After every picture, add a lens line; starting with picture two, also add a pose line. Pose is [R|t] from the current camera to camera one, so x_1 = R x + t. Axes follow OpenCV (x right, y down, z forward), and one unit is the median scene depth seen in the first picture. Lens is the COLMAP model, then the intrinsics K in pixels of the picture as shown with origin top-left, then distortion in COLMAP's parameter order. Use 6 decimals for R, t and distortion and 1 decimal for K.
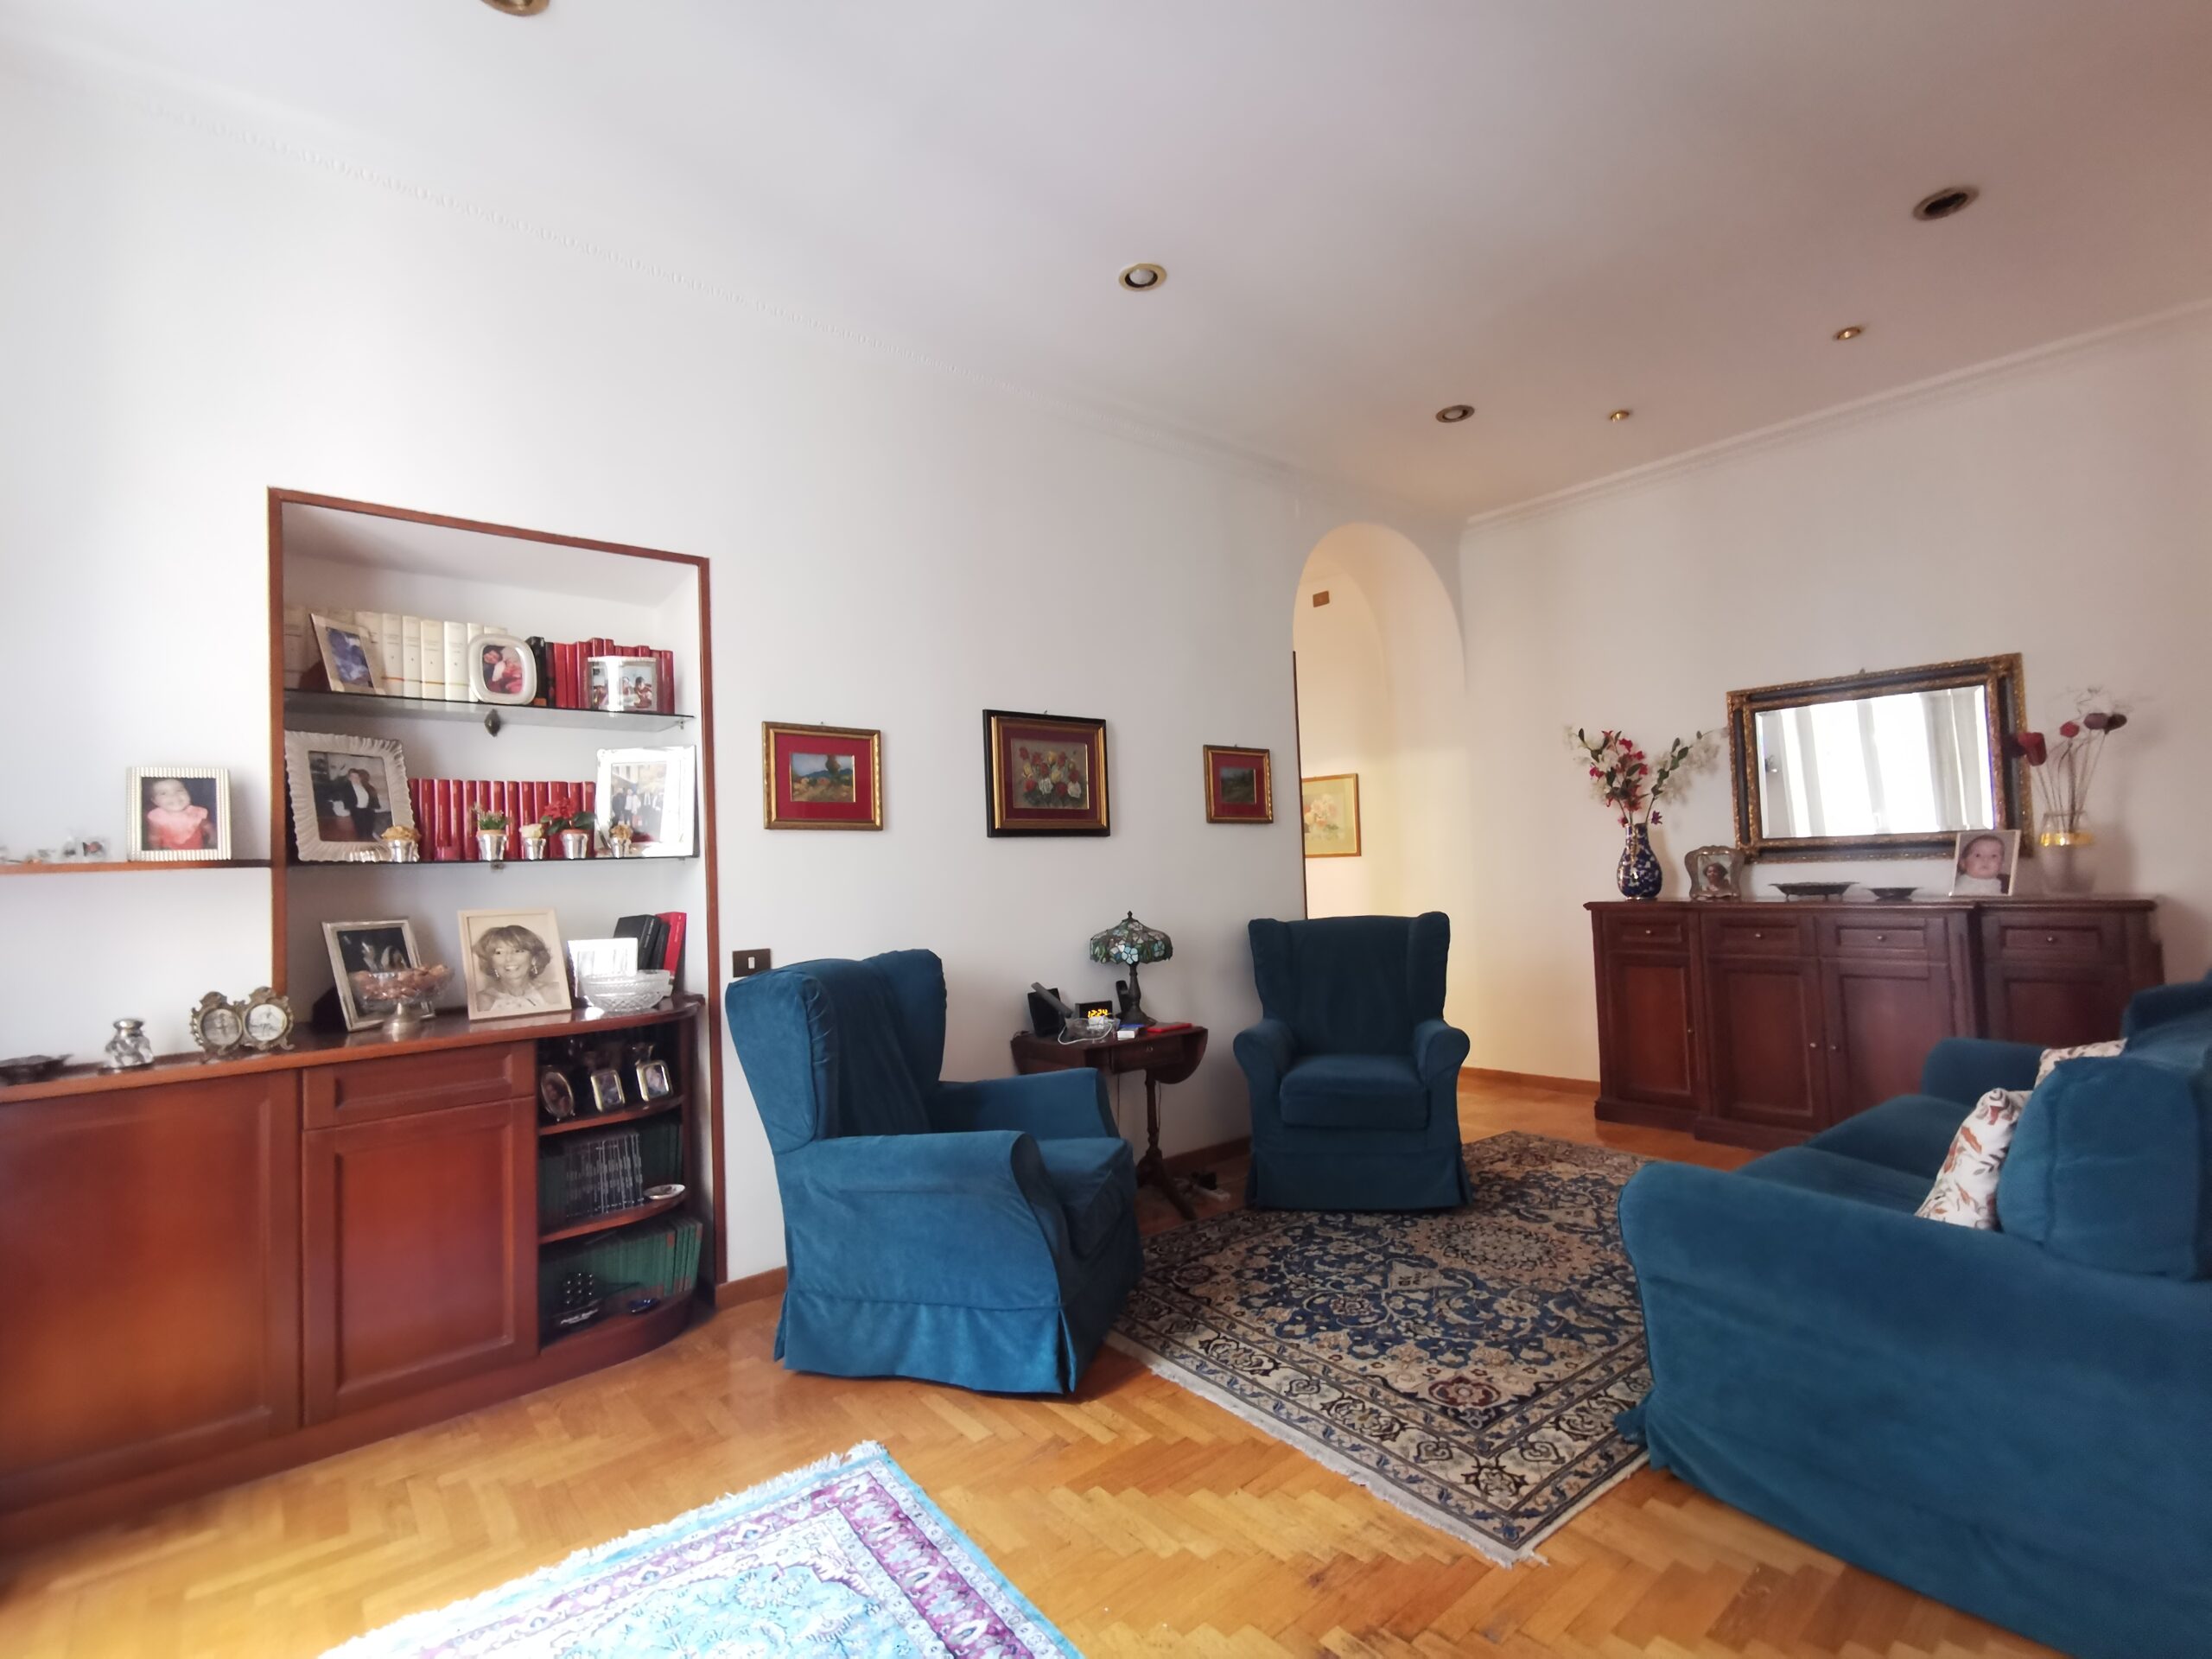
lens RADIAL K [[1007.9, 0, 1113.9], [0, 1007.9, 835.8], [0, 0, 1]] dist [0.008187, 0.000444]
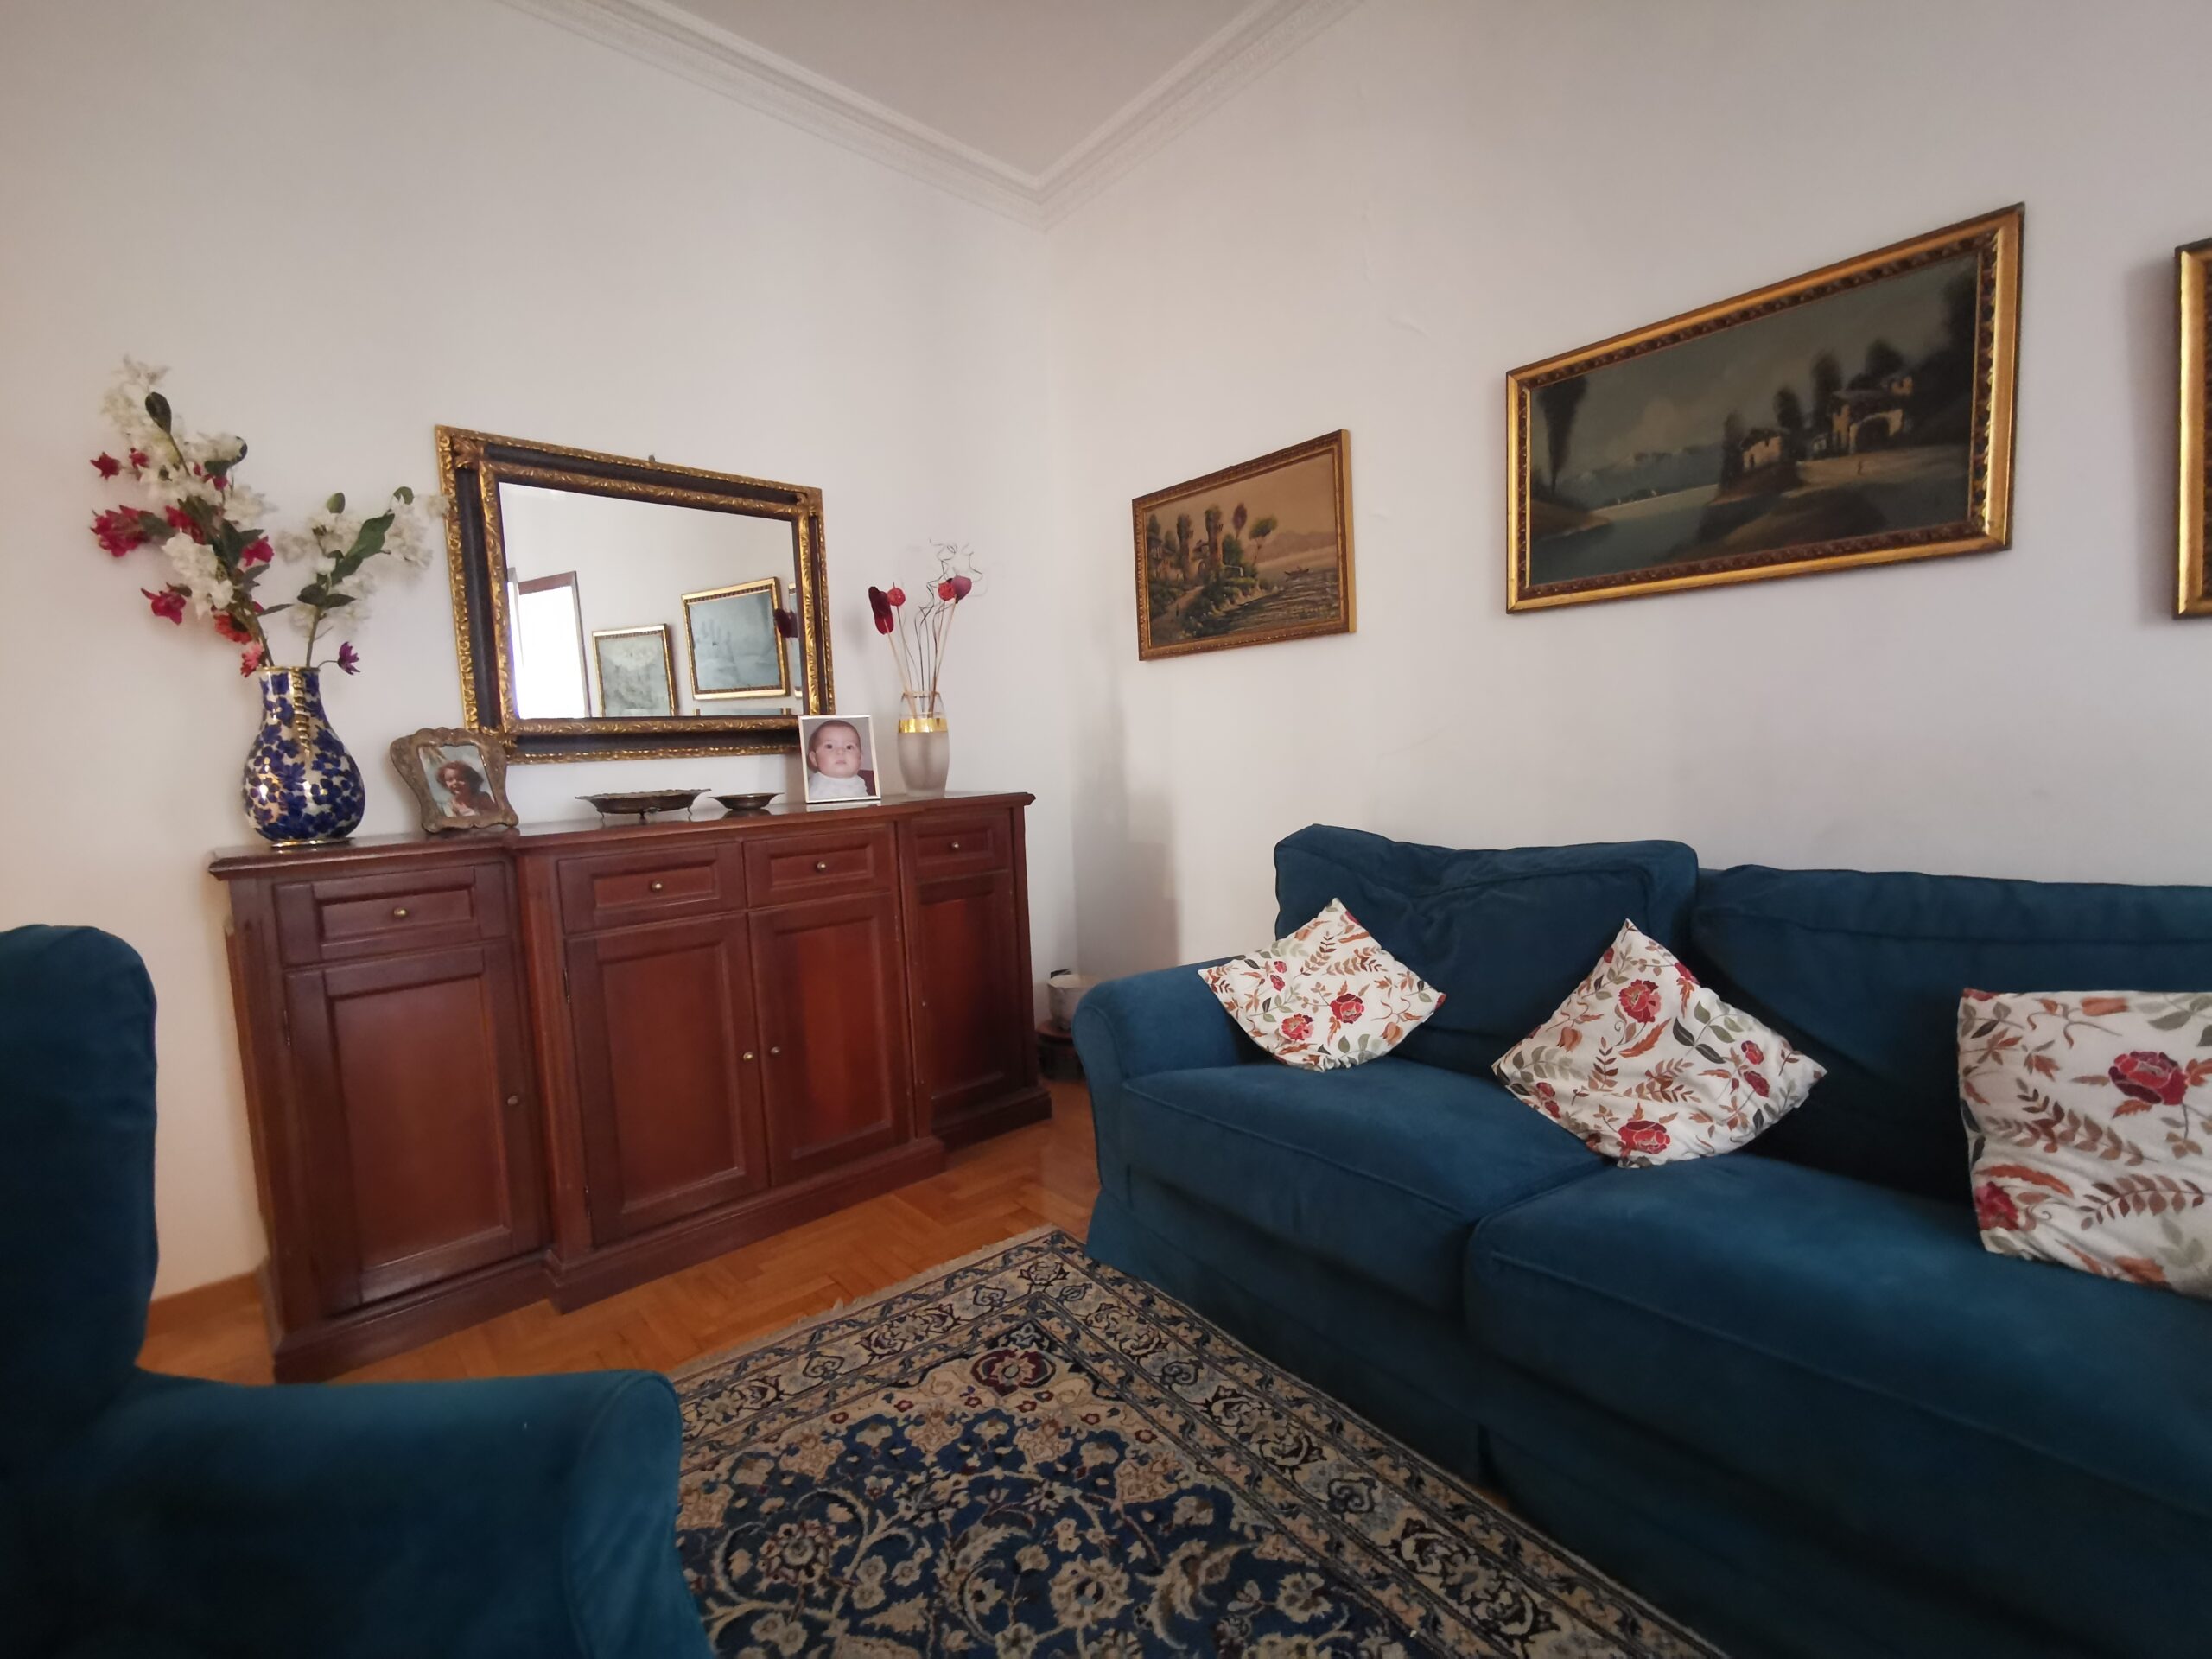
lens RADIAL K [[1007.9, 0, 1113.9], [0, 1007.9, 835.8], [0, 0, 1]] dist [0.008187, 0.000444]
pose [[-0.020213, -0.049782, 0.998556, 0.098659], [0.011080, 0.998687, 0.050013, 0.051237], [-0.999734, 0.012075, -0.019635, 0.825230]]
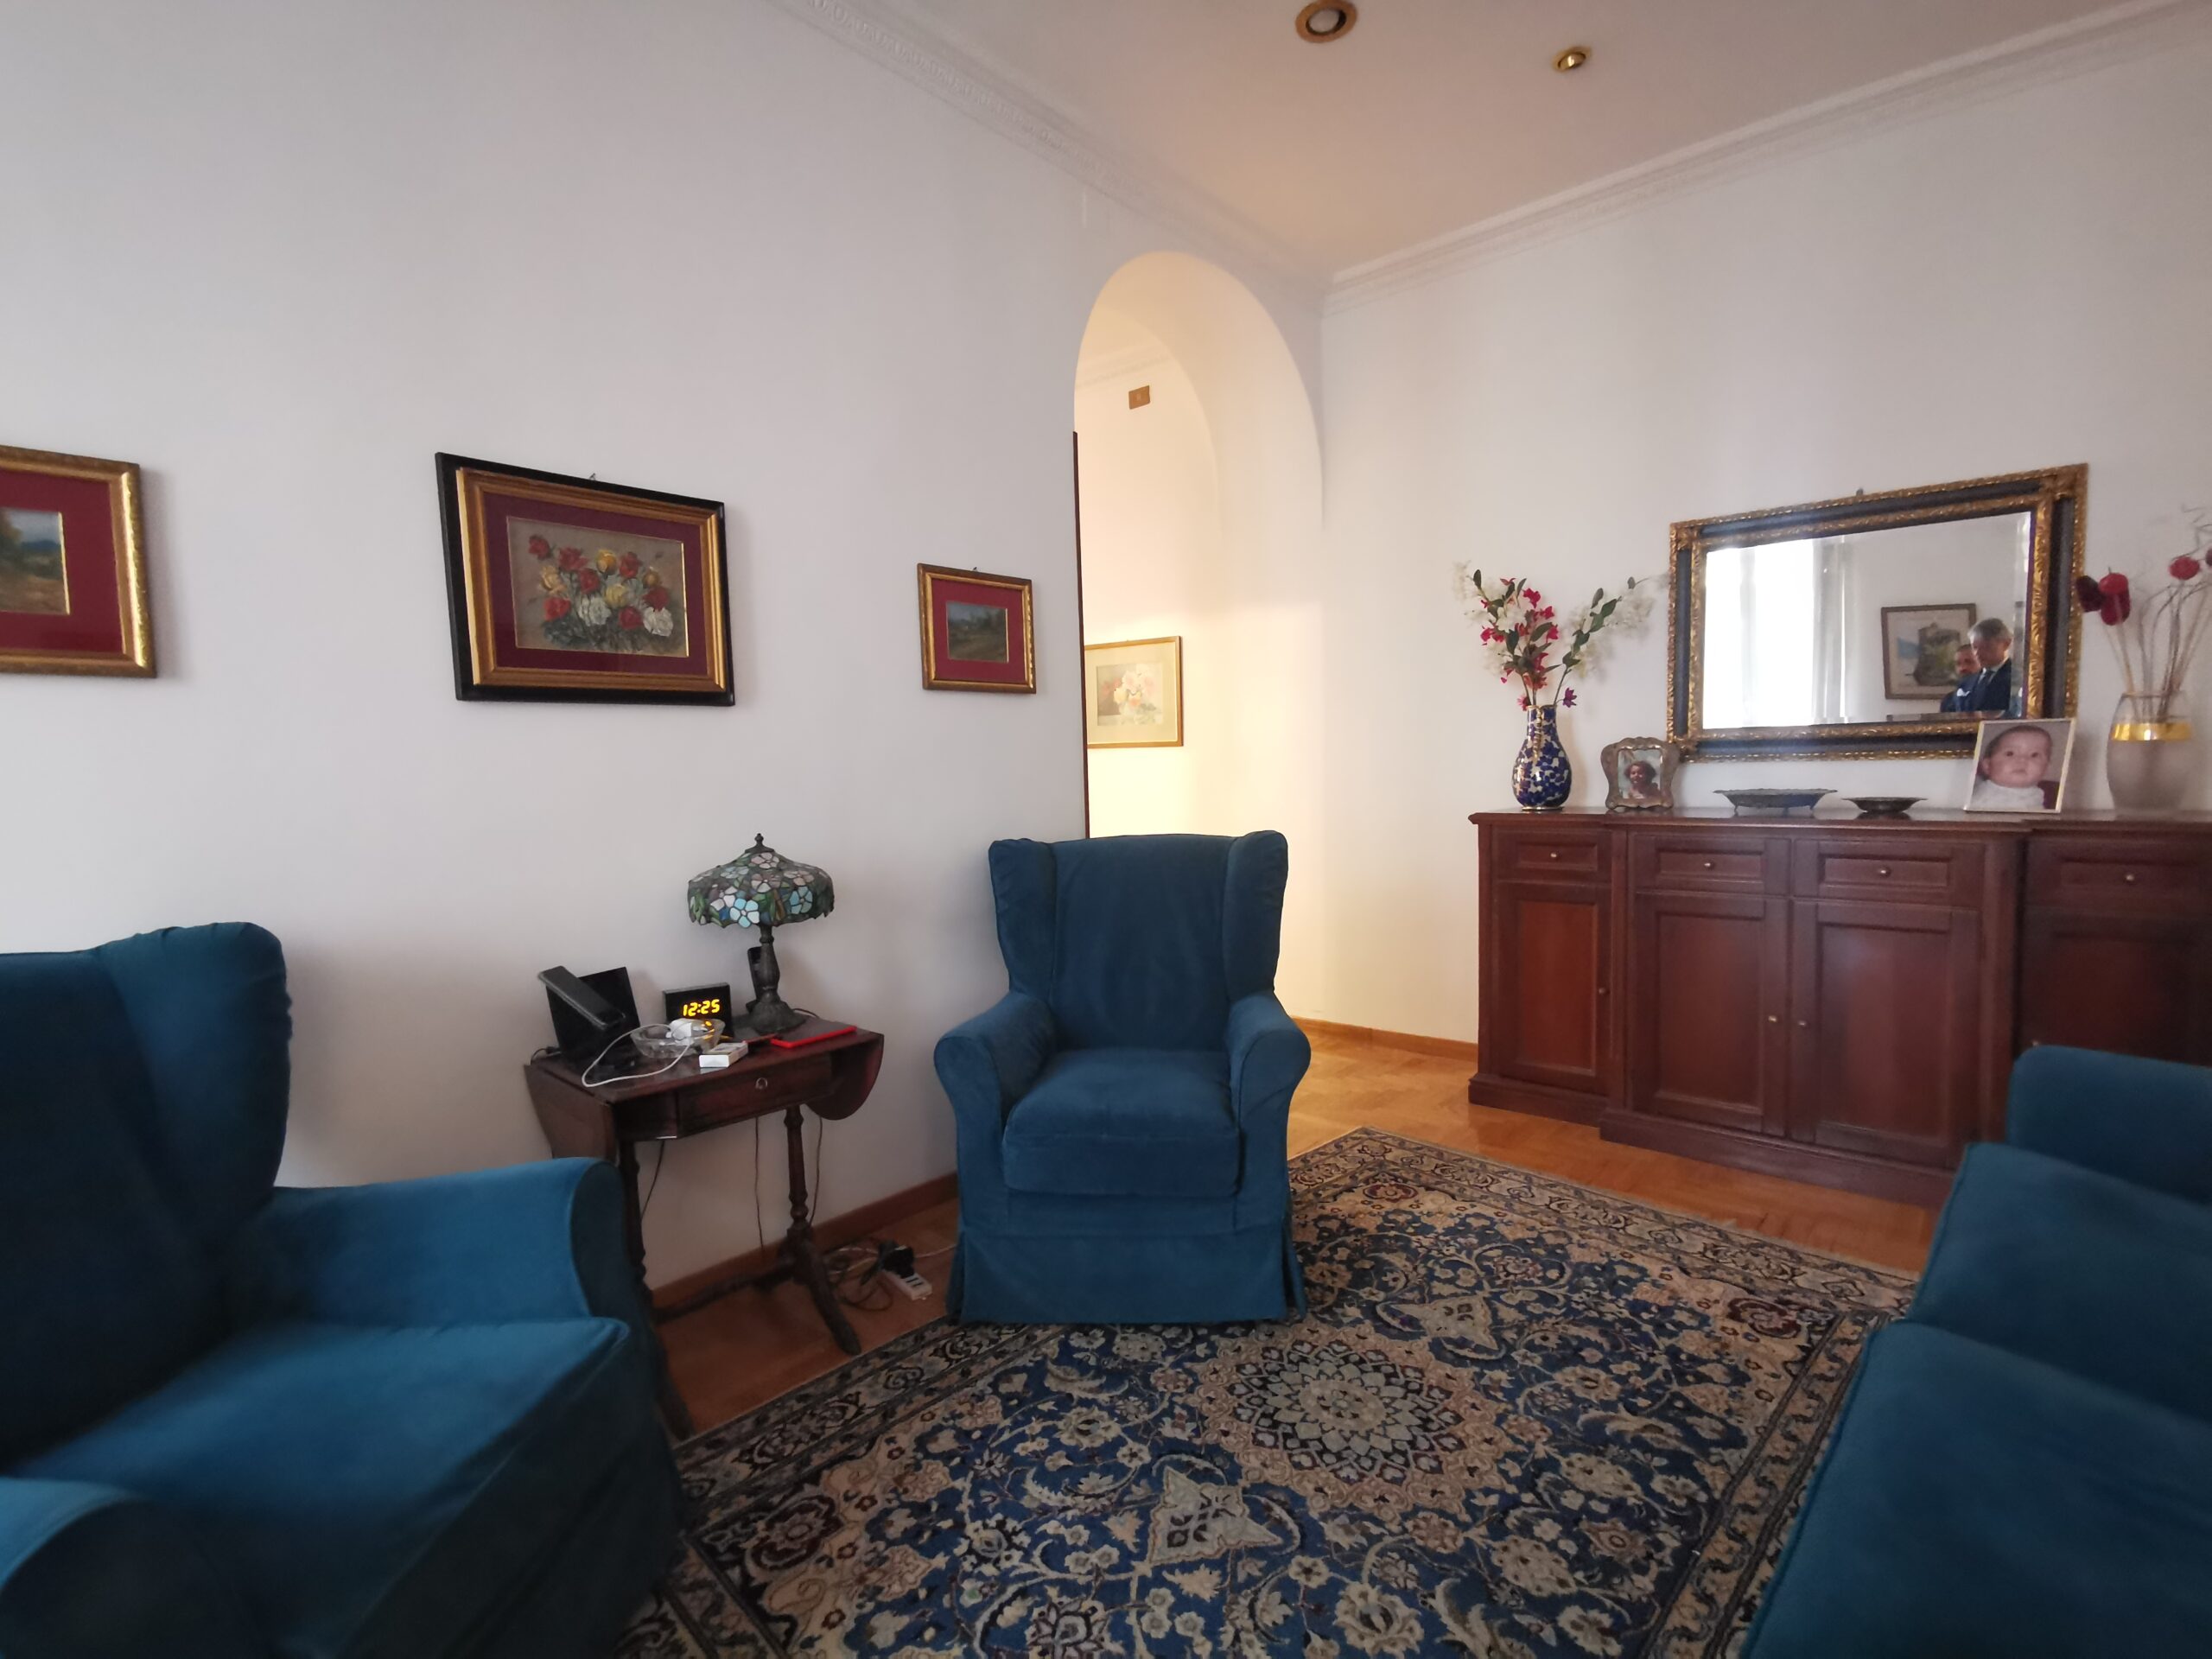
lens RADIAL K [[1030.1, 0, 1106.0], [0, 1030.1, 829.5], [0, 0, 1]] dist [0.012910, 0.000558]
pose [[0.990571, 0.001768, 0.136986, 0.129556], [-0.015760, 0.994749, 0.101125, 0.008059], [-0.136088, -0.102330, 0.985398, 0.373012]]
